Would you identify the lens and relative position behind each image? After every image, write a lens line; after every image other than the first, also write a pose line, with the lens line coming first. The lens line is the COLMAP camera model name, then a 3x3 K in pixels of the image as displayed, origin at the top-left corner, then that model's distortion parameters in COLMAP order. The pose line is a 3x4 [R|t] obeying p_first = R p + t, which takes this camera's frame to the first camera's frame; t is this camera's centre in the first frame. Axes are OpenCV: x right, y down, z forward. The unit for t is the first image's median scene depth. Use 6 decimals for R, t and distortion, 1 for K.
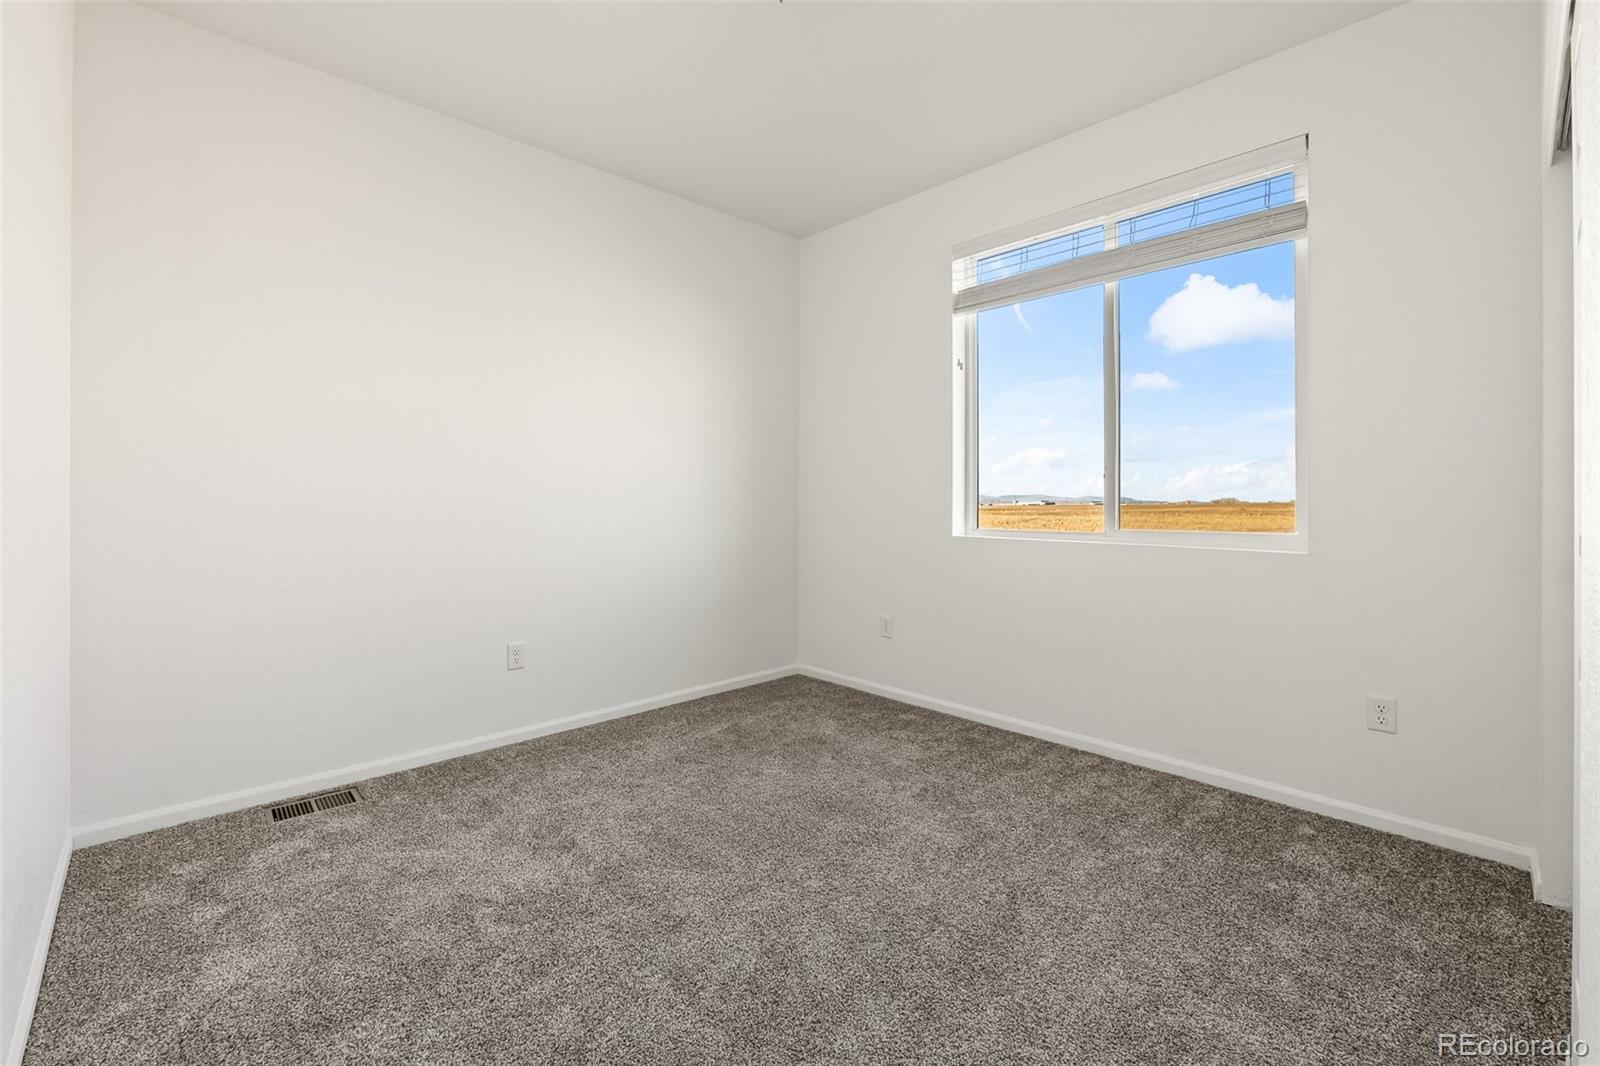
lens RADIAL K [[688.4, 0, 837.6], [0, 688.4, 502.8], [0, 0, 1]] dist [-0.001484, -0.000846]
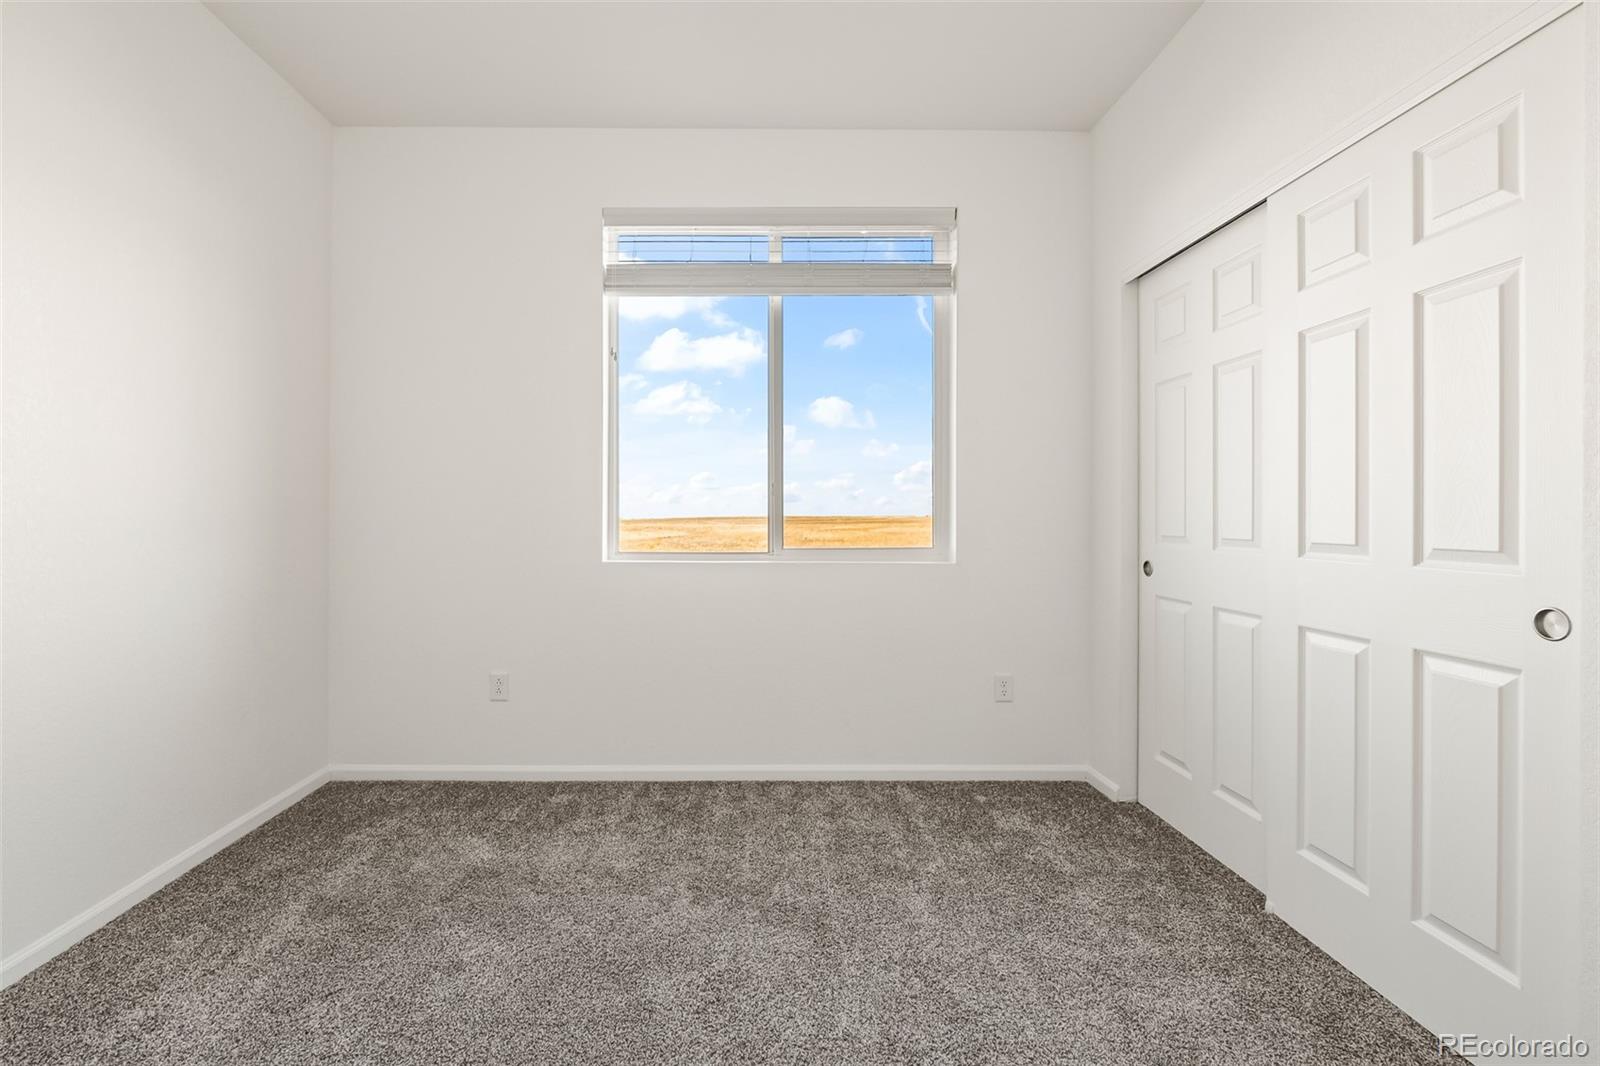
lens RADIAL K [[688.4, 0, 837.6], [0, 688.4, 502.8], [0, 0, 1]] dist [-0.001484, -0.000846]
pose [[0.705527, 0.011164, 0.708595, -0.266417], [0.003687, 0.999805, -0.019423, -0.004131], [-0.708674, 0.016316, 0.705348, 0.273893]]
